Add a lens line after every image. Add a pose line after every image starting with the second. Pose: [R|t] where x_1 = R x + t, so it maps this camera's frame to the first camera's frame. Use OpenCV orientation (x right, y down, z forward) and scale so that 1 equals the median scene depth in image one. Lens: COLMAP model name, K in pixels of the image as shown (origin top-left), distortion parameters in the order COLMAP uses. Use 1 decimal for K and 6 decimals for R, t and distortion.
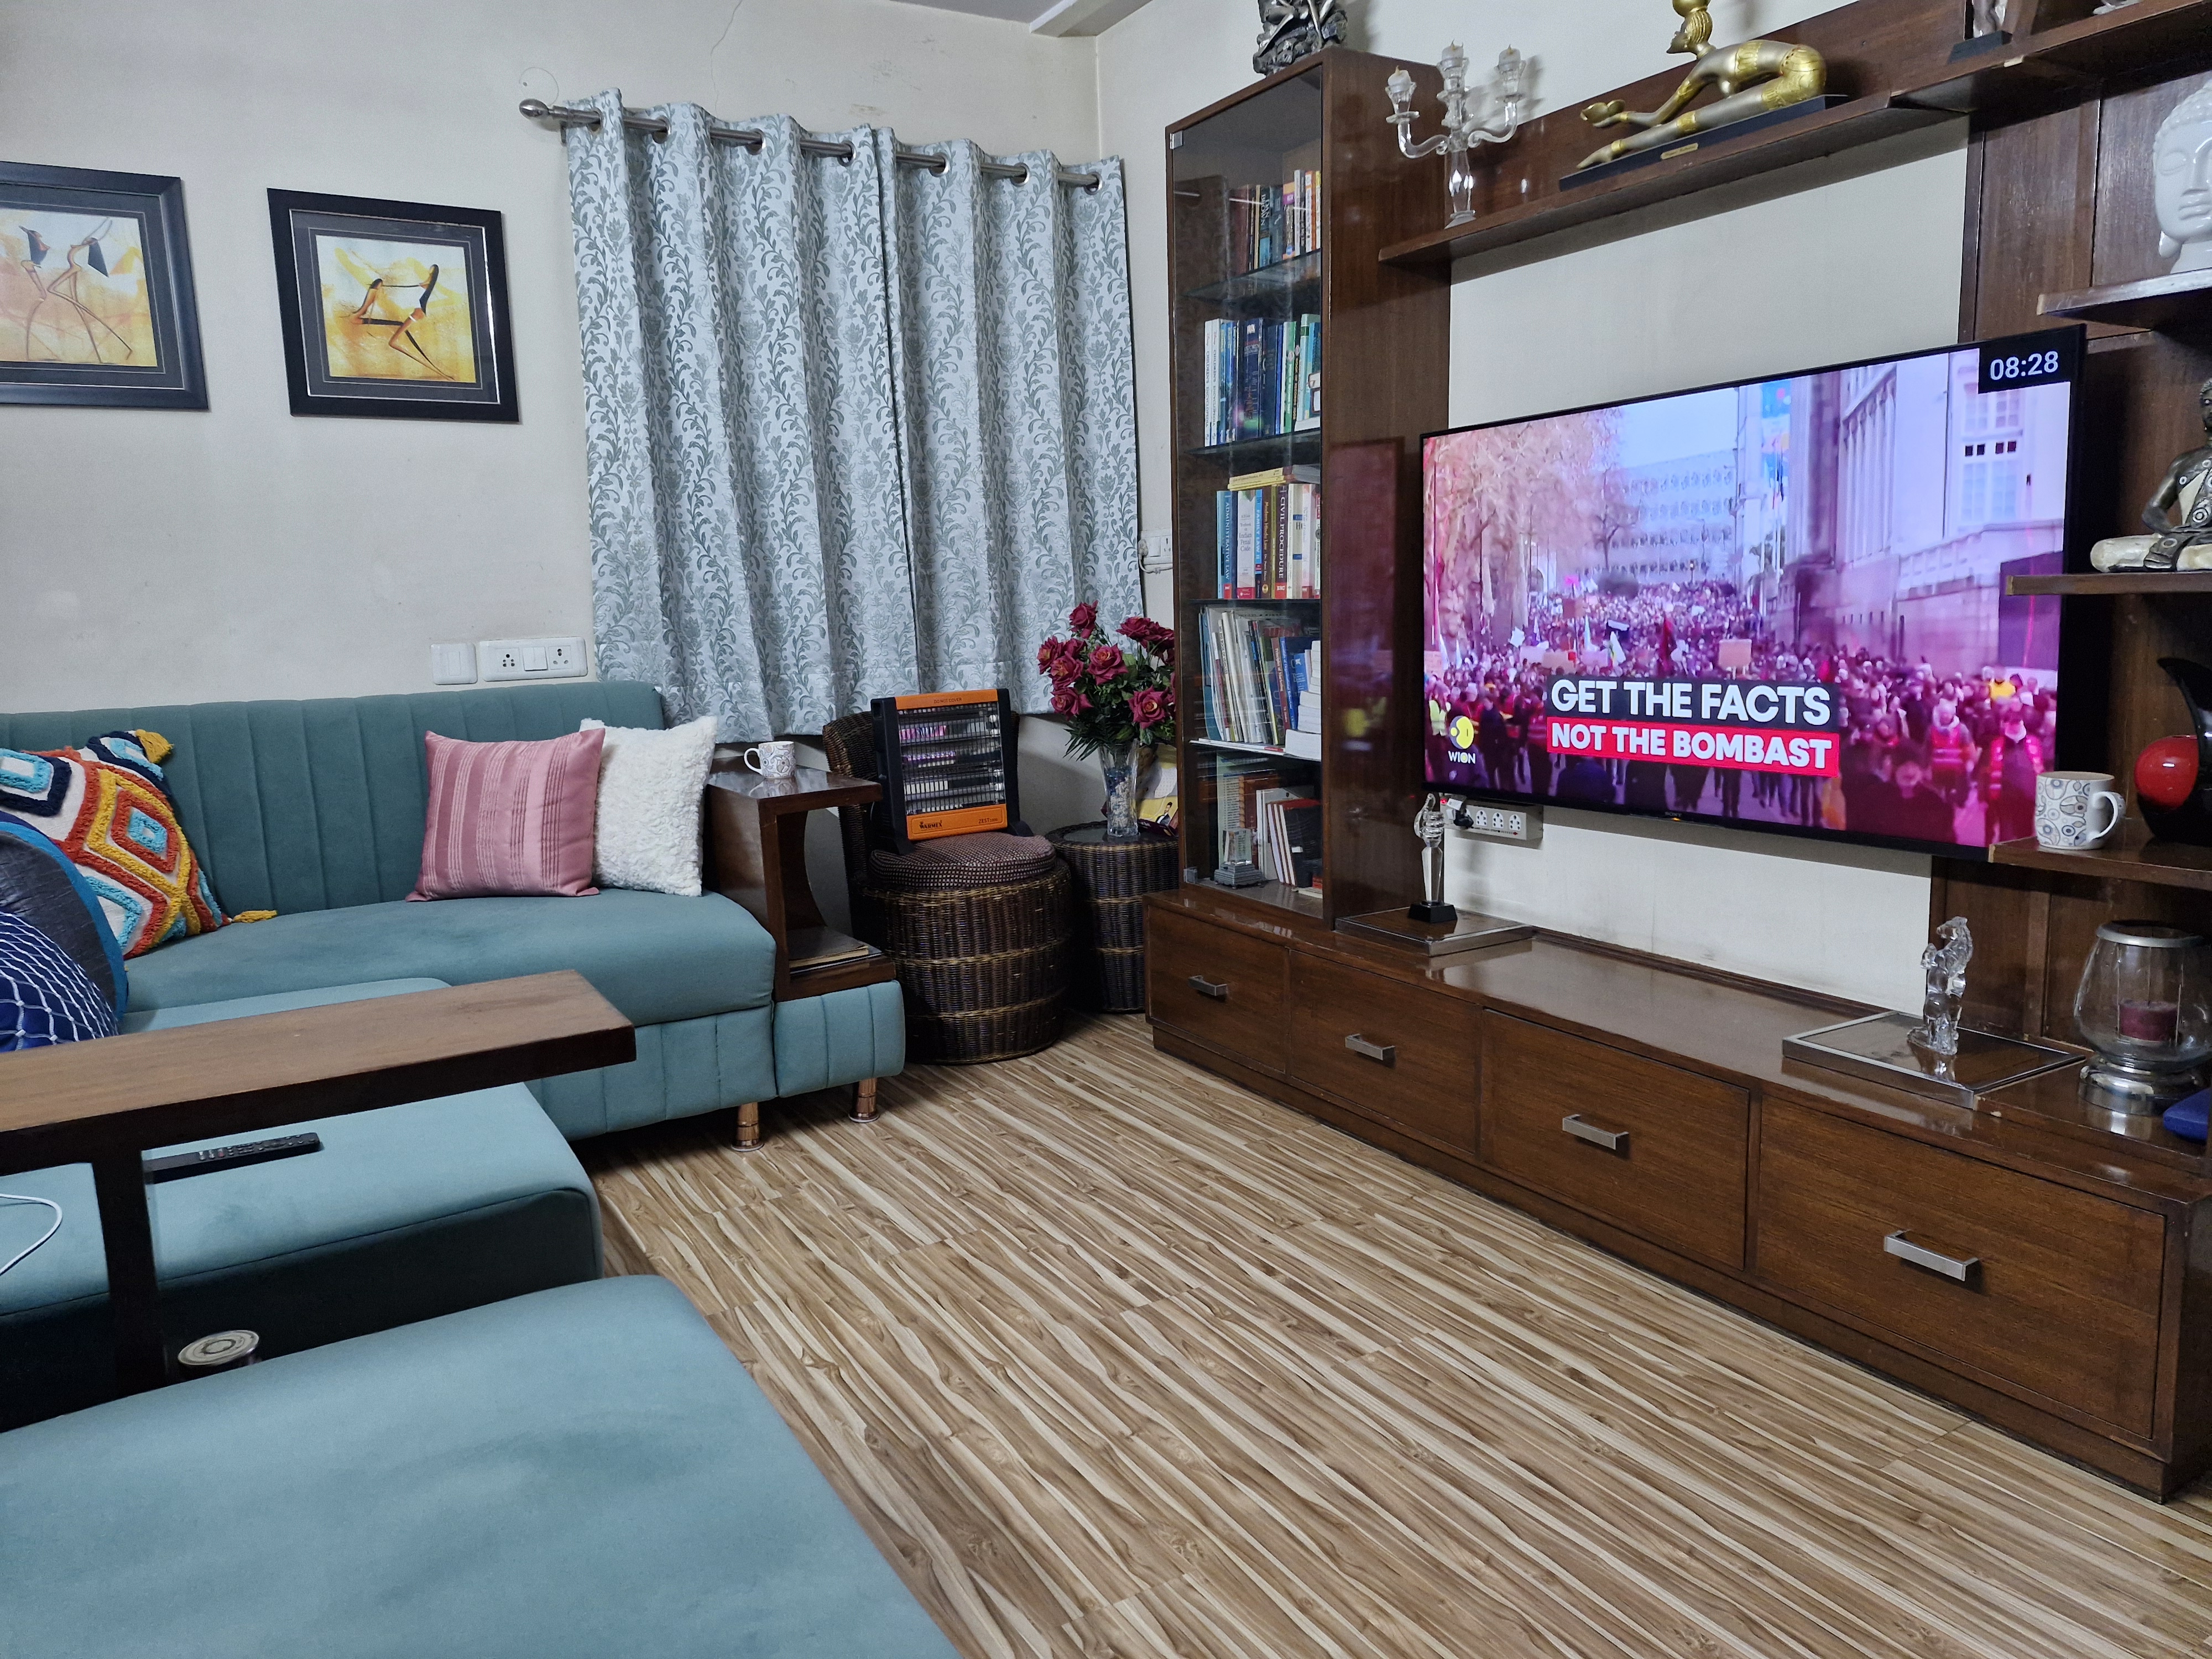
lens RADIAL K [[1515.9, 0, 1110.5], [0, 1515.9, 800.8], [0, 0, 1]] dist [0.099544, -0.103478]
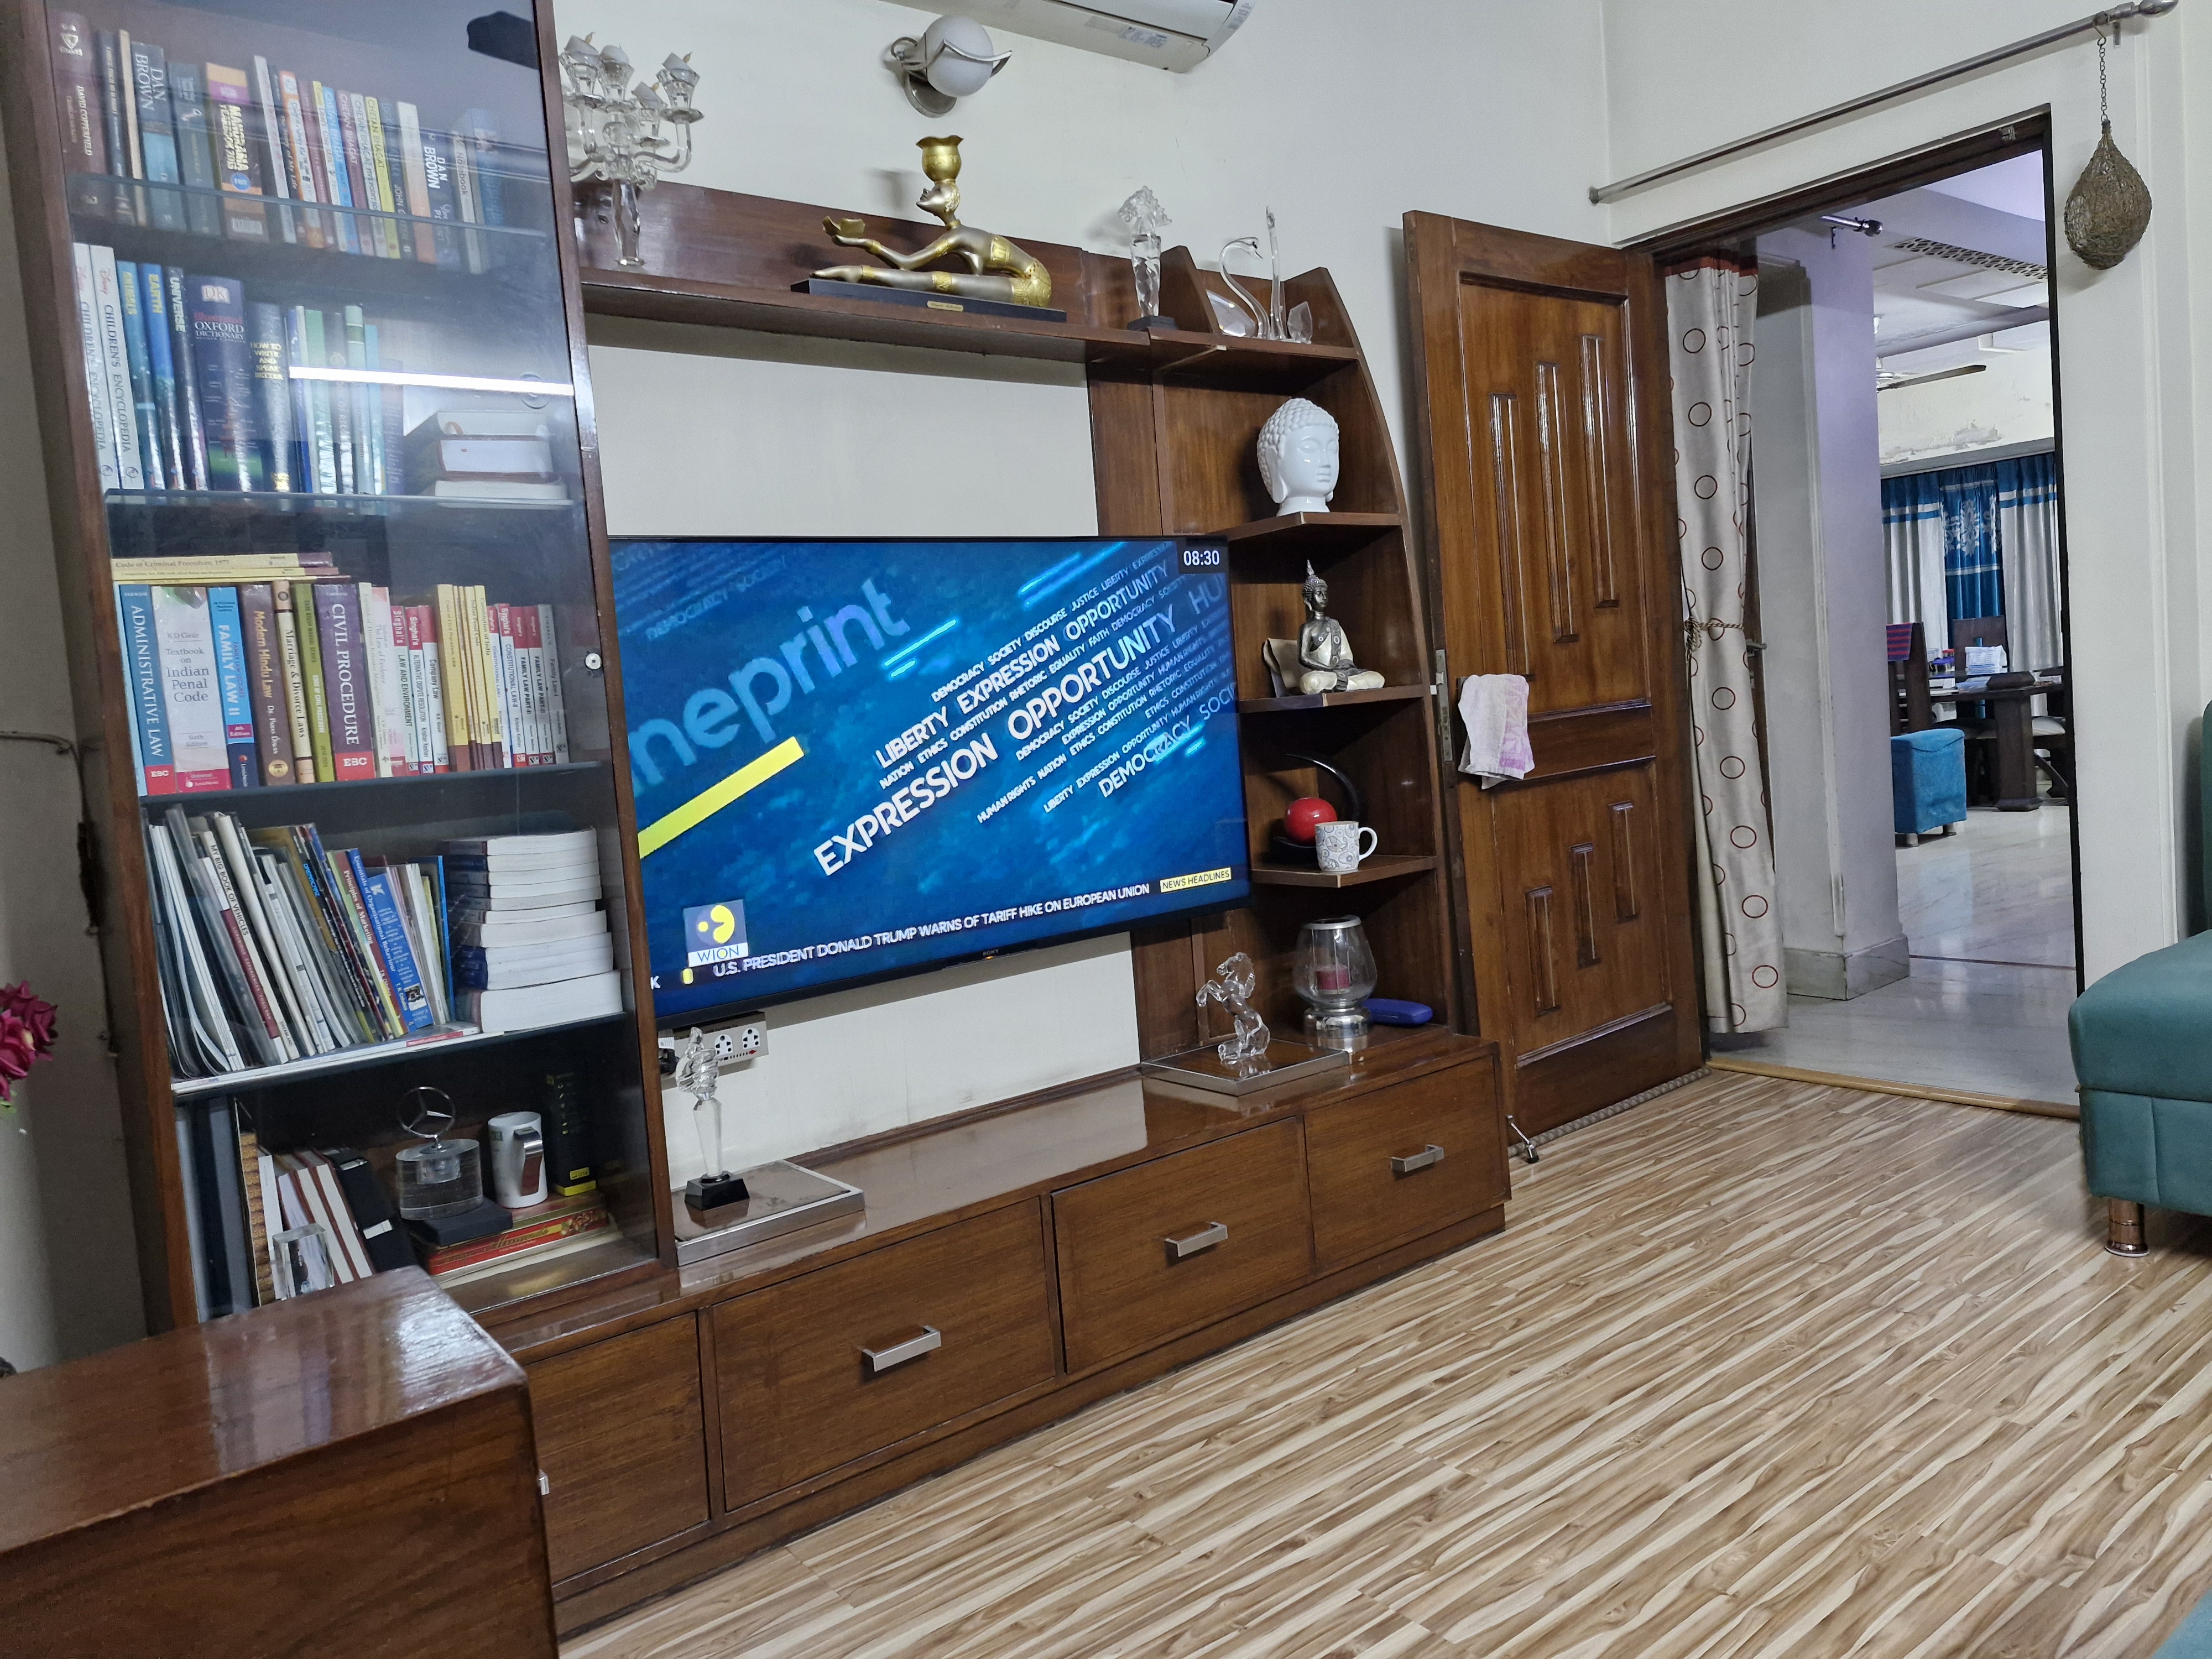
lens RADIAL K [[1572.8, 0, 1100.6], [0, 1572.8, 773.7], [0, 0, 1]] dist [0.033075, -0.007671]
pose [[-0.126328, -0.006306, 0.991968, -0.570365], [0.219067, 0.975114, 0.034097, -0.107624], [-0.967497, 0.221615, -0.121803, 0.910338]]
